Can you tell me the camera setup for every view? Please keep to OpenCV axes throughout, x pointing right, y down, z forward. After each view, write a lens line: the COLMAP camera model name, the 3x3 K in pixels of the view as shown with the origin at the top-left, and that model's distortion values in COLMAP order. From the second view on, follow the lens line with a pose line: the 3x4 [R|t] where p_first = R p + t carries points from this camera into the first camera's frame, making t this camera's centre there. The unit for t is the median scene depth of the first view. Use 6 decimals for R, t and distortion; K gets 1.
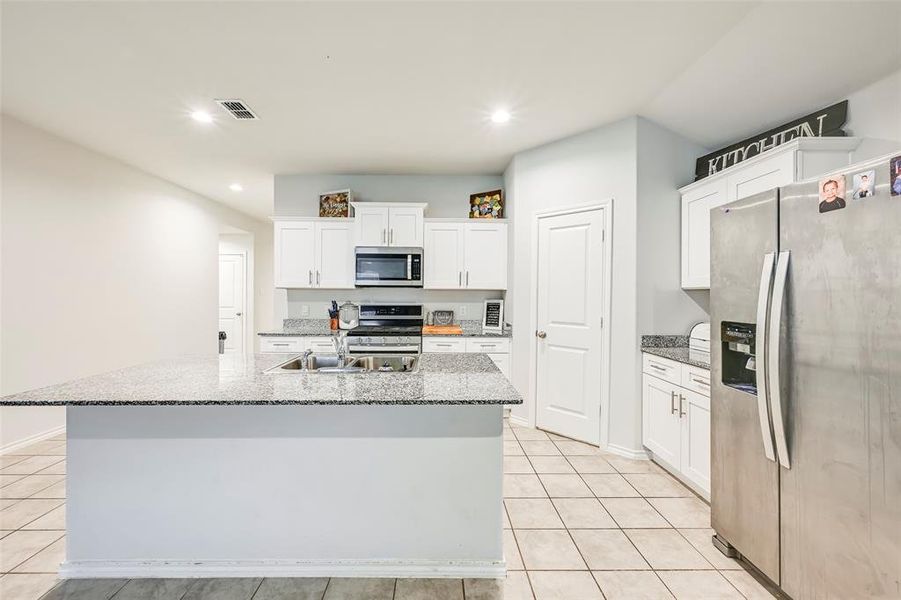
lens RADIAL K [[358.4, 0, 444.0], [0, 358.4, 294.8], [0, 0, 1]] dist [-0.001930, -0.000202]
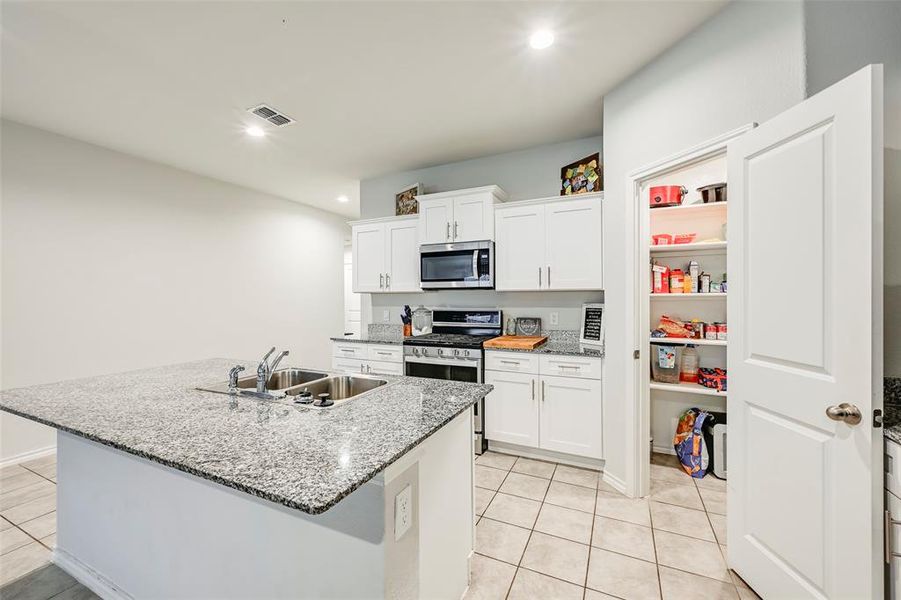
lens RADIAL K [[363.3, 0, 448.1], [0, 363.3, 293.1], [0, 0, 1]] dist [-0.000681, 0.000065]
pose [[0.897167, -0.014917, -0.441439, 0.211289], [0.009565, 0.999851, -0.014347, -0.000636], [0.441588, 0.008650, 0.897176, 0.210116]]
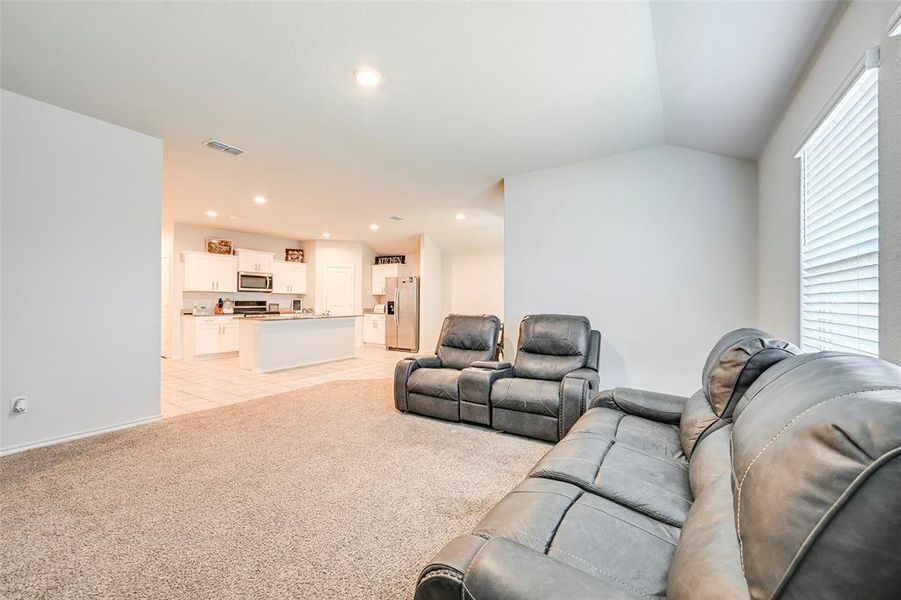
lens RADIAL K [[354.0, 0, 451.5], [0, 354.0, 299.0], [0, 0, 1]] dist [-0.000866, 0.000122]
pose [[0.547644, 0.004614, 0.836699, -1.227740], [-0.003100, 0.999989, -0.003485, 0.023749], [-0.836706, -0.000686, 0.547652, -1.041706]]
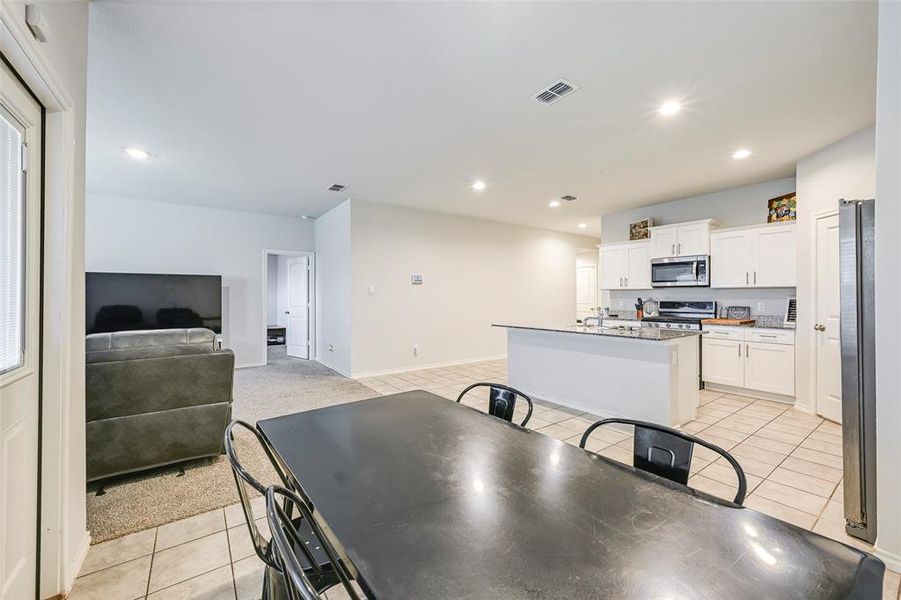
lens RADIAL K [[358.4, 0, 444.0], [0, 358.4, 294.8], [0, 0, 1]] dist [-0.001930, -0.000202]
pose [[0.560624, -0.009484, -0.828016, 0.448576], [0.003216, 0.999952, -0.009276, 0.015947], [0.828065, 0.002538, 0.560627, -0.449664]]
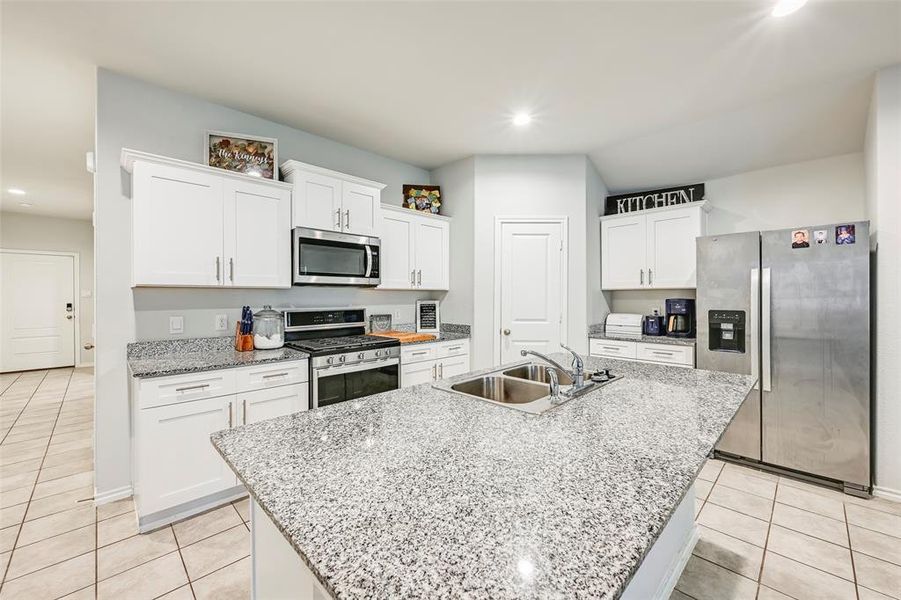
lens RADIAL K [[358.4, 0, 444.0], [0, 358.4, 294.8], [0, 0, 1]] dist [-0.001930, -0.000202]
pose [[0.723457, -0.005254, 0.690349, -0.510465], [0.007526, 0.999972, -0.000277, -0.001260], [-0.690328, 0.005396, 0.723476, 0.303865]]
